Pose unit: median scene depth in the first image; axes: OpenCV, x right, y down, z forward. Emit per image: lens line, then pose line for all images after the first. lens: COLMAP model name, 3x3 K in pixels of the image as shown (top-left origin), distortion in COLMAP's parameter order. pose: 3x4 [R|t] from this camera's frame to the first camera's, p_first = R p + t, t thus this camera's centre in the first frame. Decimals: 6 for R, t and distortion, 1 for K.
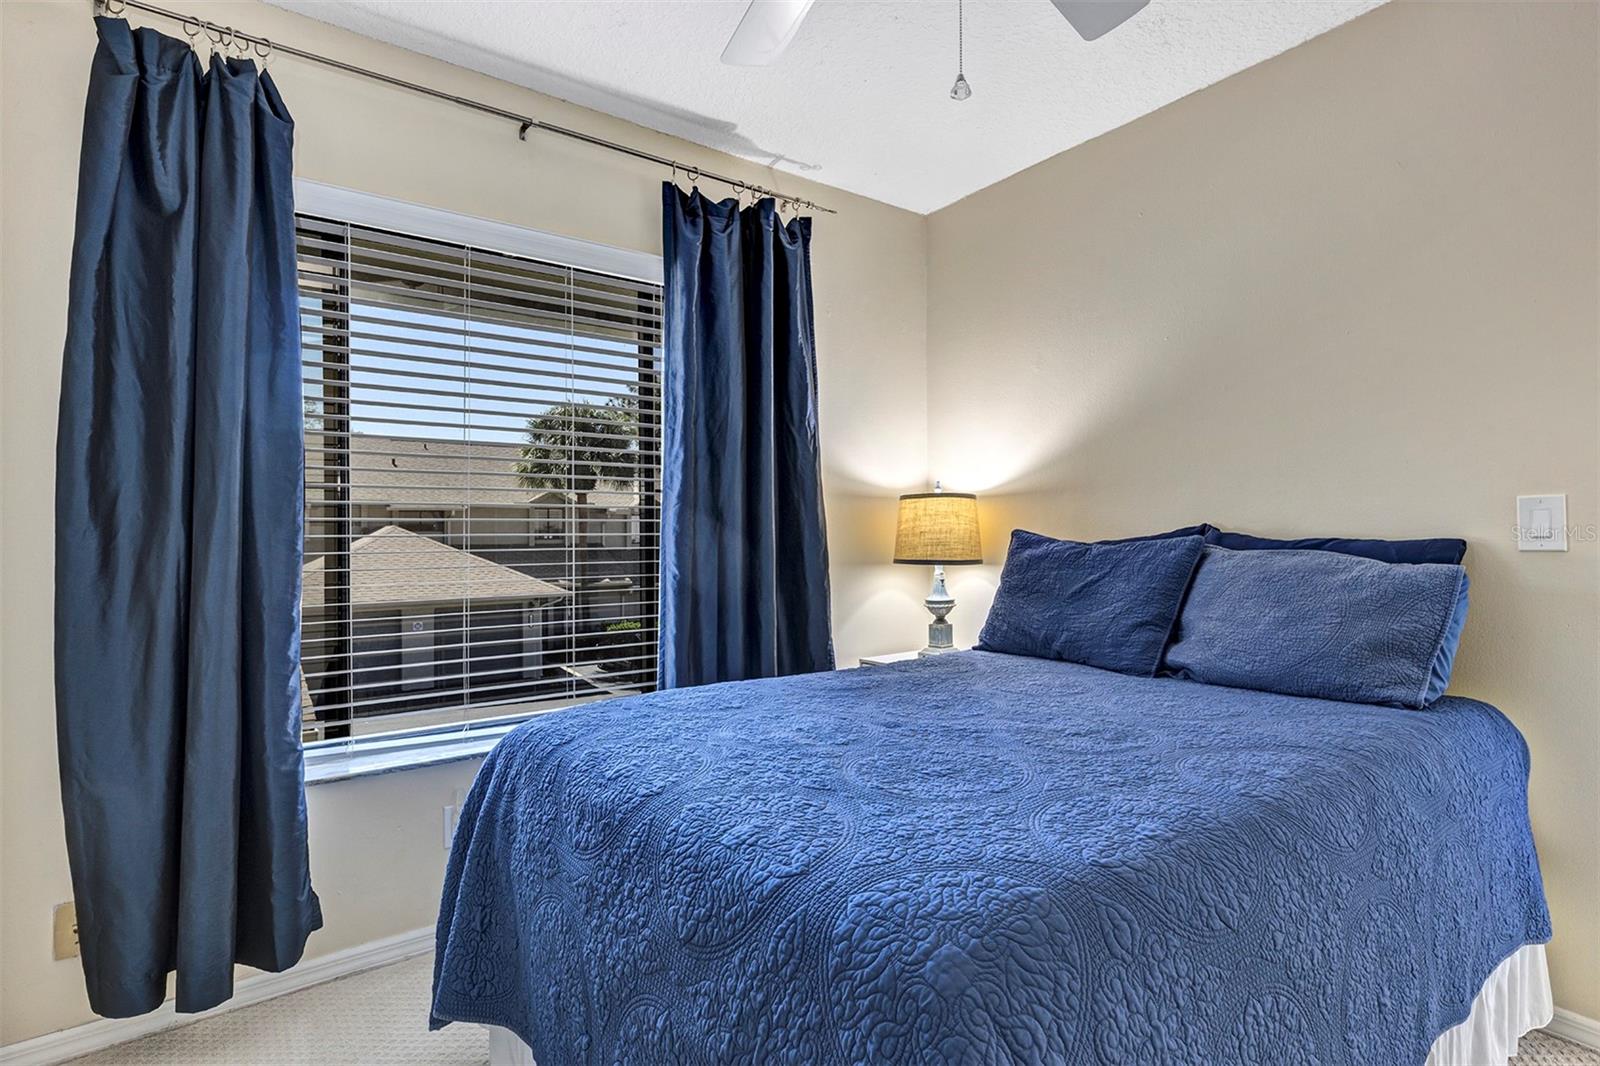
lens RADIAL K [[796.3, 0, 800.0], [0, 796.3, 533.0], [0, 0, 1]] dist [0.000457, 0.000202]
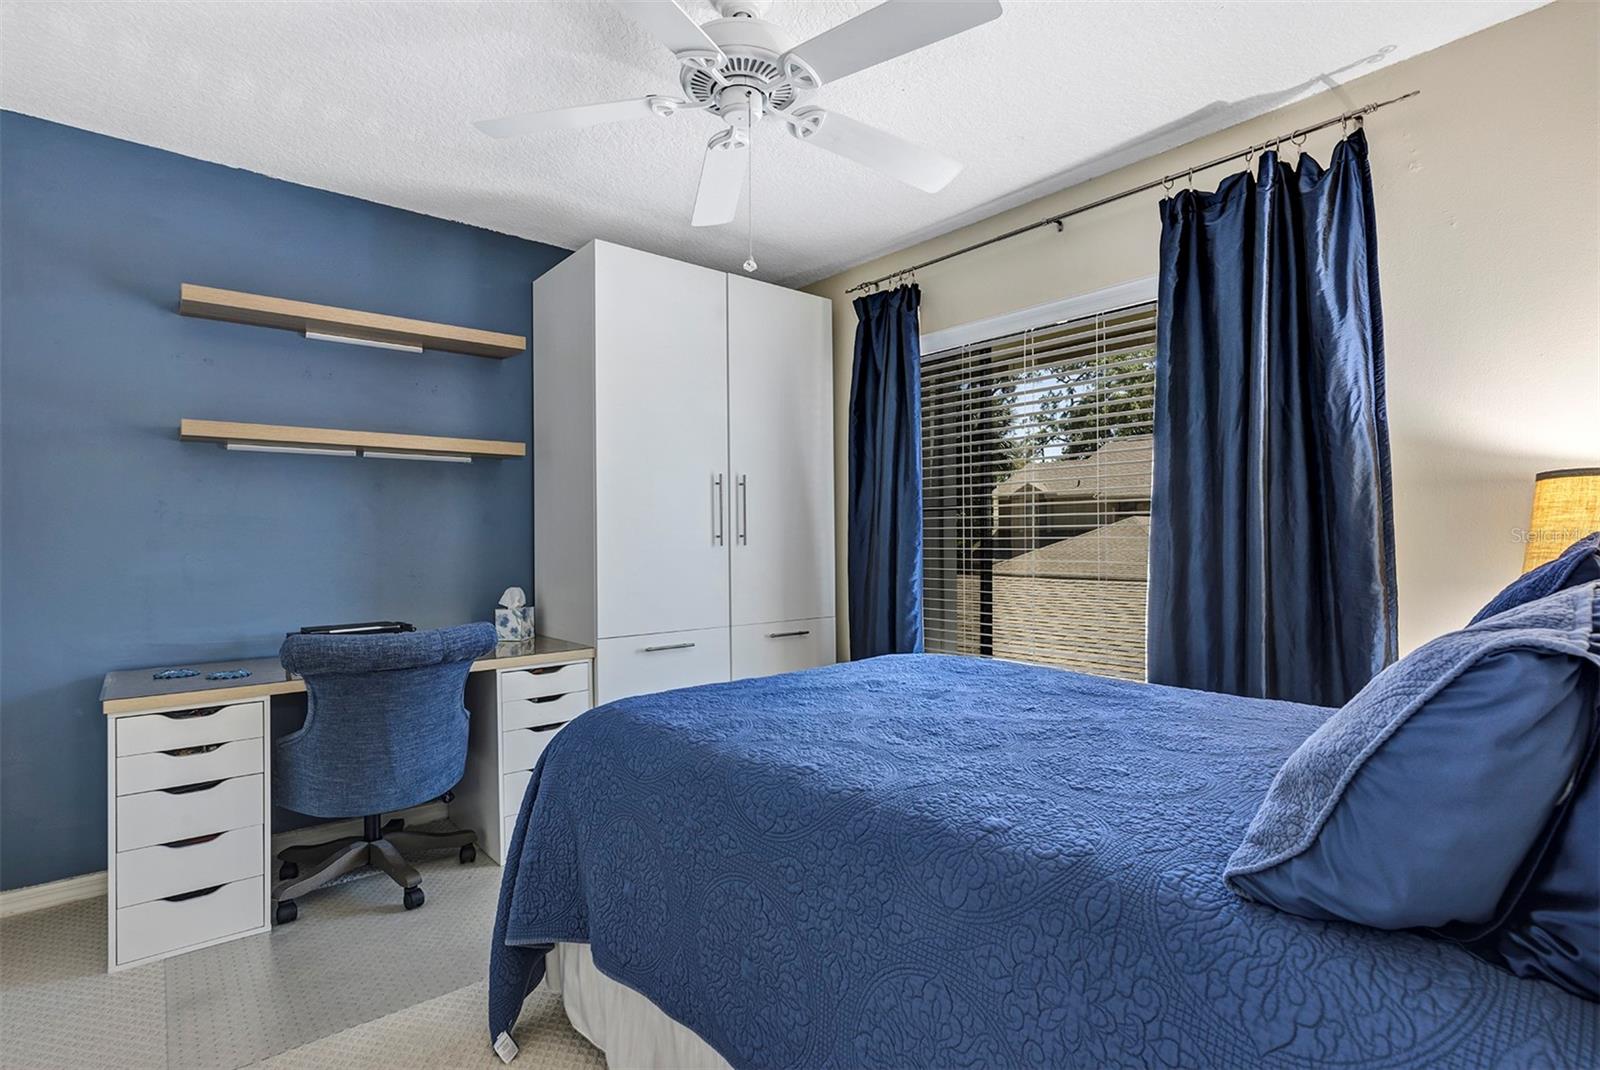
lens RADIAL K [[796.3, 0, 800.0], [0, 796.3, 535.0], [0, 0, 1]] dist [0.000457, 0.000202]
pose [[0.071605, -0.009839, -0.997385, 0.816992], [-0.003500, 0.999943, -0.010115, 0.010481], [0.997427, 0.004216, 0.071567, 0.443264]]
